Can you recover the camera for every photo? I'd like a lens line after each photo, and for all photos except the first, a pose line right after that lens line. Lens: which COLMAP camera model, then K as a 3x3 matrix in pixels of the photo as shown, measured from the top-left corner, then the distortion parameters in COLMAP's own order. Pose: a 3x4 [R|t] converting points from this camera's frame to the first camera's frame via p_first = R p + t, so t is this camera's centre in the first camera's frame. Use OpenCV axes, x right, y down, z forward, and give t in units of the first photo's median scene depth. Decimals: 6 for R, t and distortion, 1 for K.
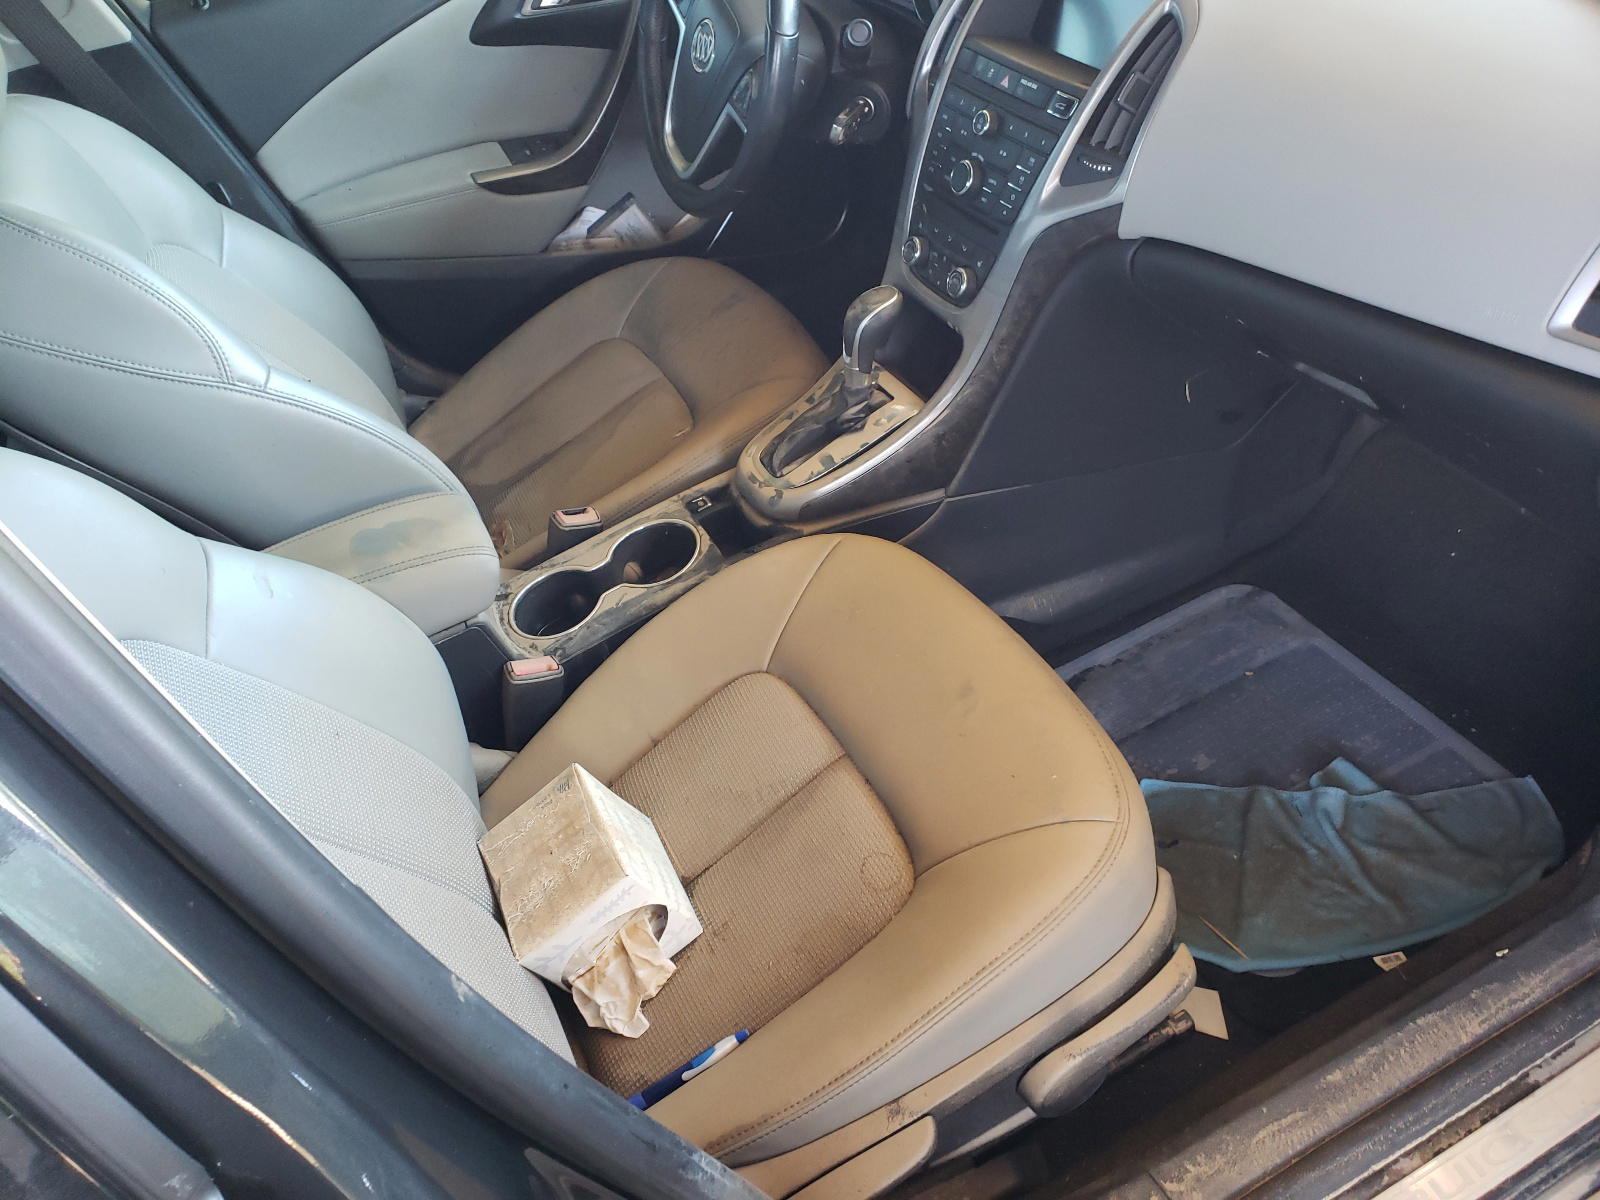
lens RADIAL K [[1225.9, 0, 800.2], [0, 1225.9, 553.4], [0, 0, 1]] dist [0.000366, -0.001434]
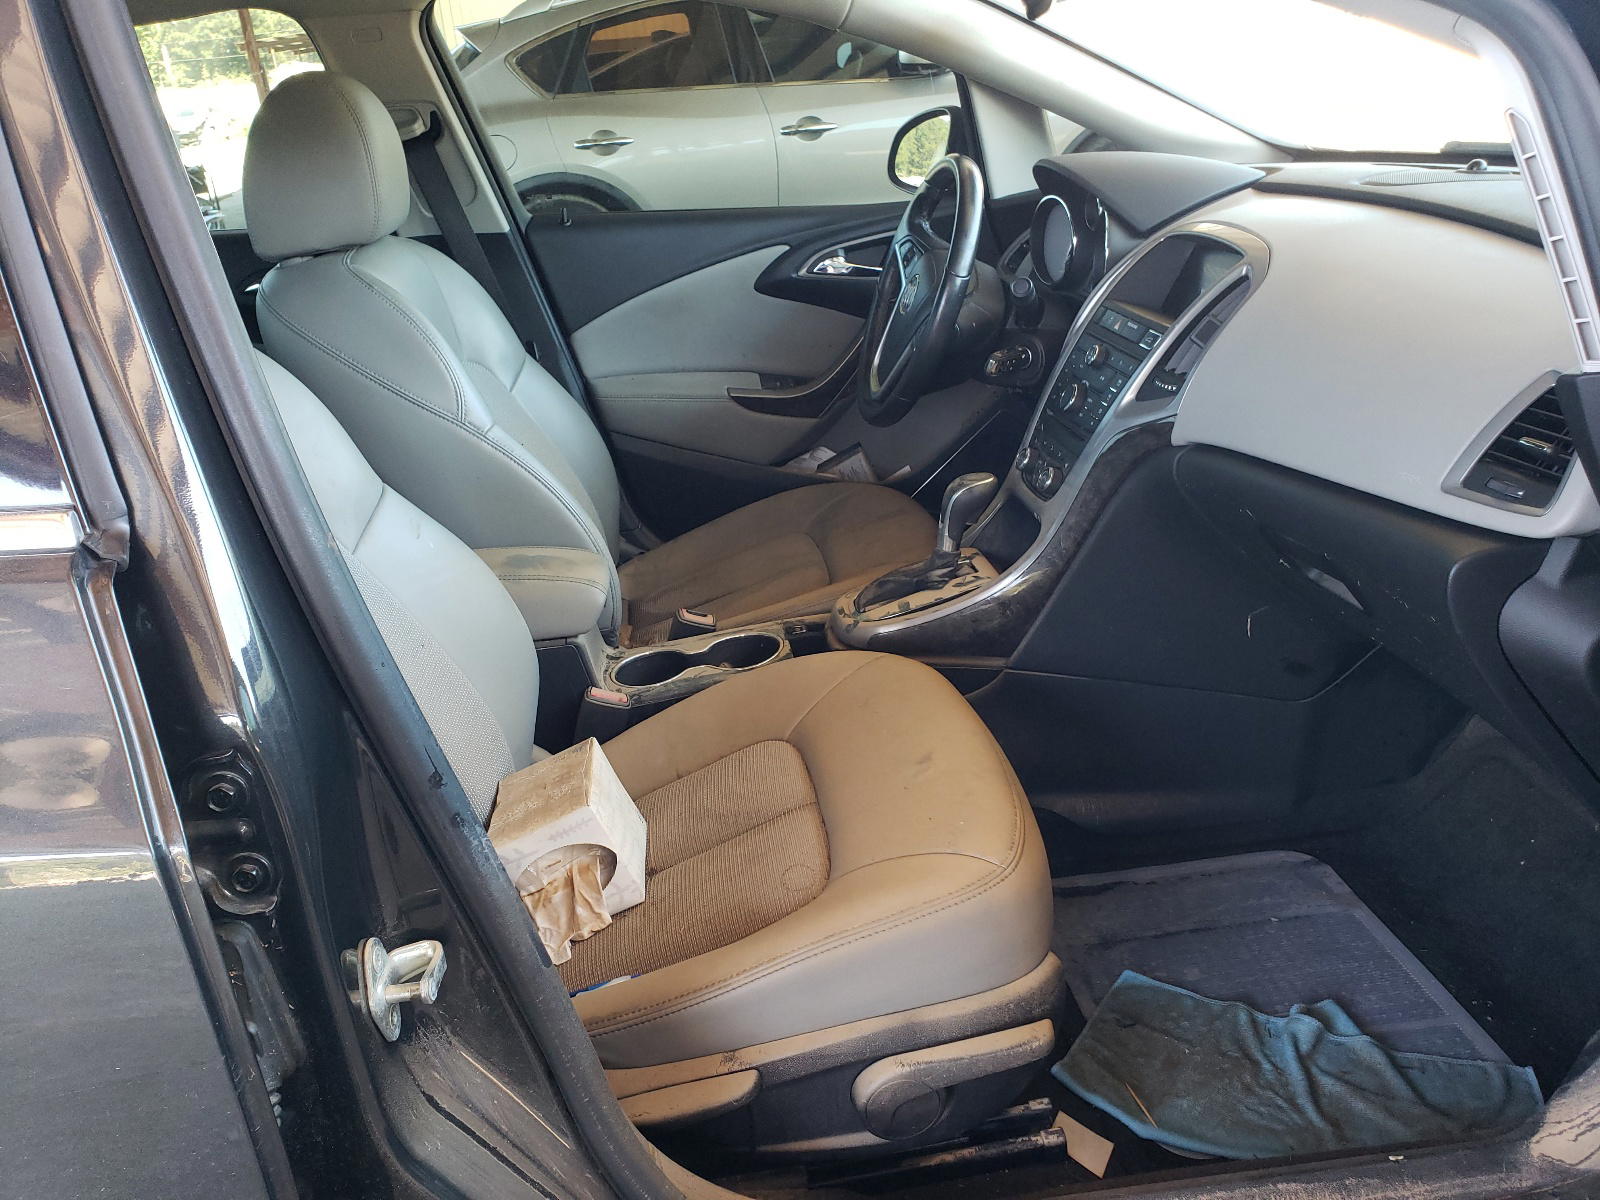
lens RADIAL K [[1205.0, 0, 800.0], [0, 1205.0, 600.0], [0, 0, 1]] dist [0.044444, -0.063739]
pose [[0.940266, 0.213178, -0.265432, 0.241228], [-0.277943, 0.930920, -0.236931, 0.225349], [0.196588, 0.296553, 0.934564, -0.082930]]
